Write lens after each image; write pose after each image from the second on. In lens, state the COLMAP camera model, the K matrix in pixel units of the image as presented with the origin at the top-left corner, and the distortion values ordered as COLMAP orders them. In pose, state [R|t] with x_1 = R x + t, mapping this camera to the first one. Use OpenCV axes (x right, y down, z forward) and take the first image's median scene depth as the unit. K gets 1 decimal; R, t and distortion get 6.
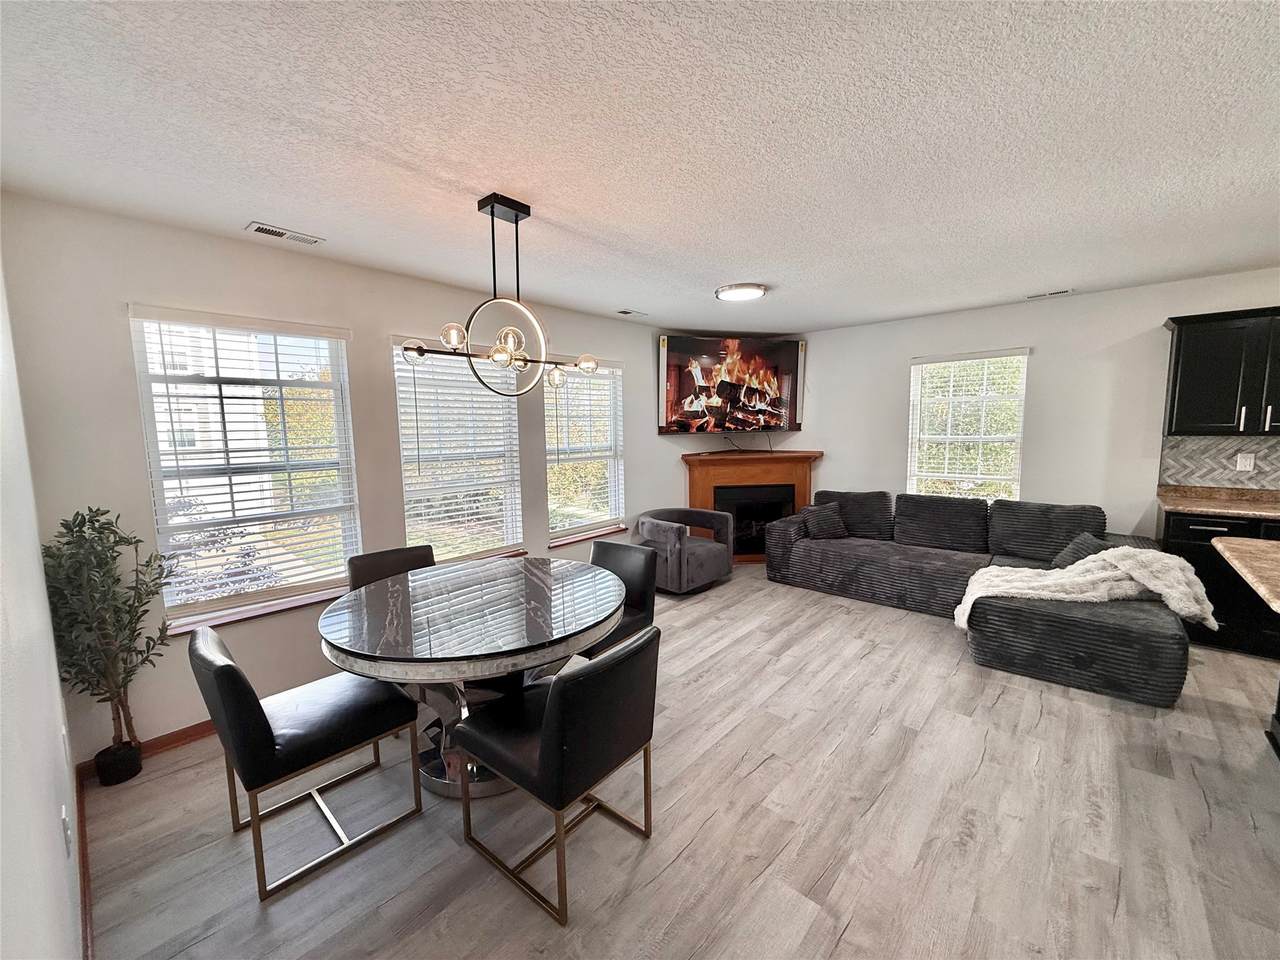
lens RADIAL K [[510.7, 0, 640.0], [0, 510.7, 480.0], [0, 0, 1]] dist [-0.000460, 0.000338]
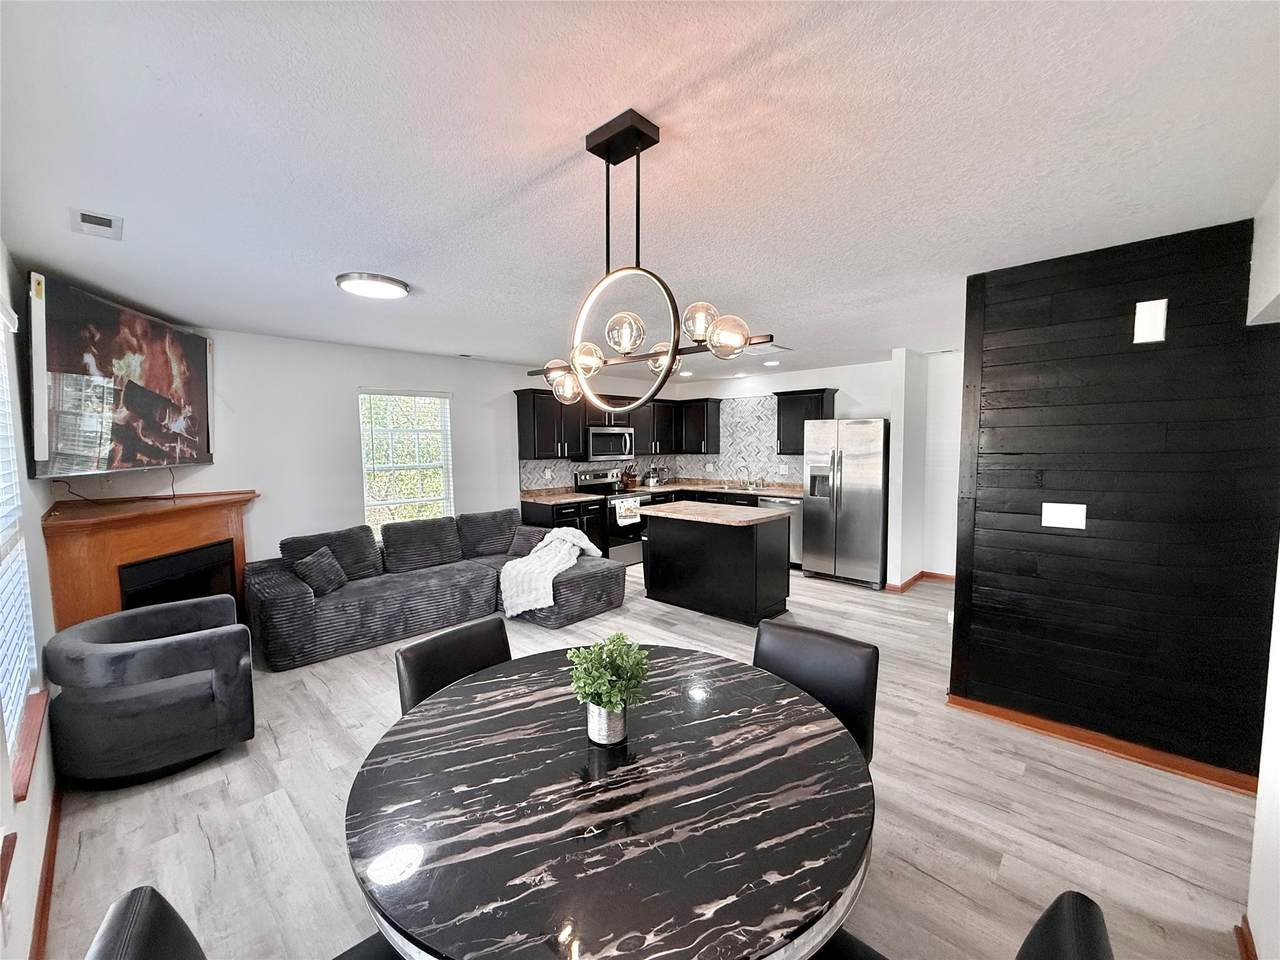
lens RADIAL K [[510.7, 0, 640.0], [0, 510.7, 480.0], [0, 0, 1]] dist [-0.000460, 0.000338]
pose [[0.028665, -0.055063, 0.998071, -0.444079], [0.112441, 0.992322, 0.051516, -0.051554], [-0.993245, 0.110748, 0.034636, 0.460565]]
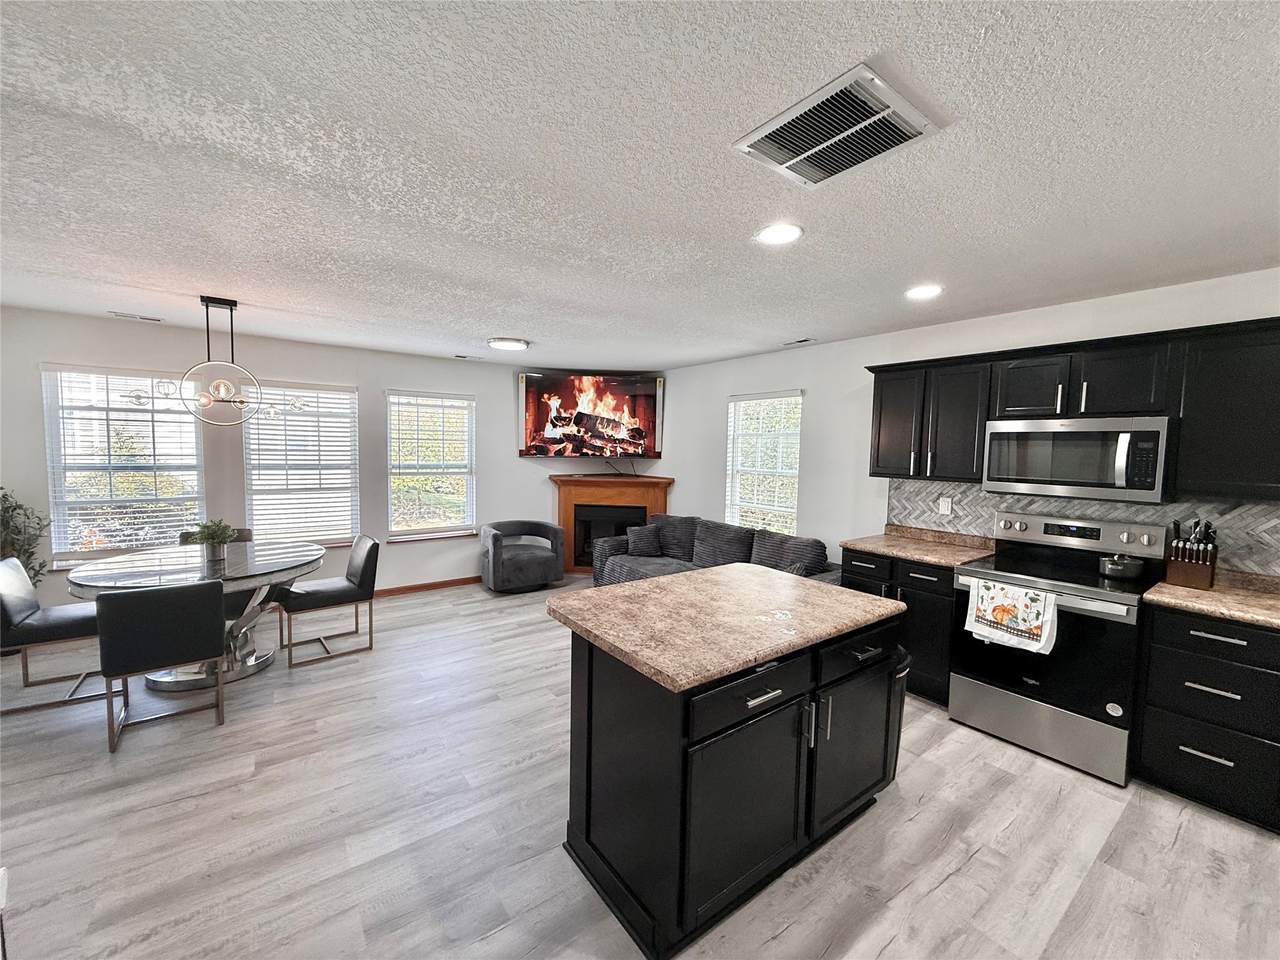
lens RADIAL K [[510.7, 0, 640.0], [0, 510.7, 480.0], [0, 0, 1]] dist [-0.000460, 0.000338]
pose [[0.977783, 0.049810, -0.203617, 0.588255], [-0.058038, 0.997713, -0.034637, -0.011708], [0.201427, 0.045685, 0.978438, -0.096227]]
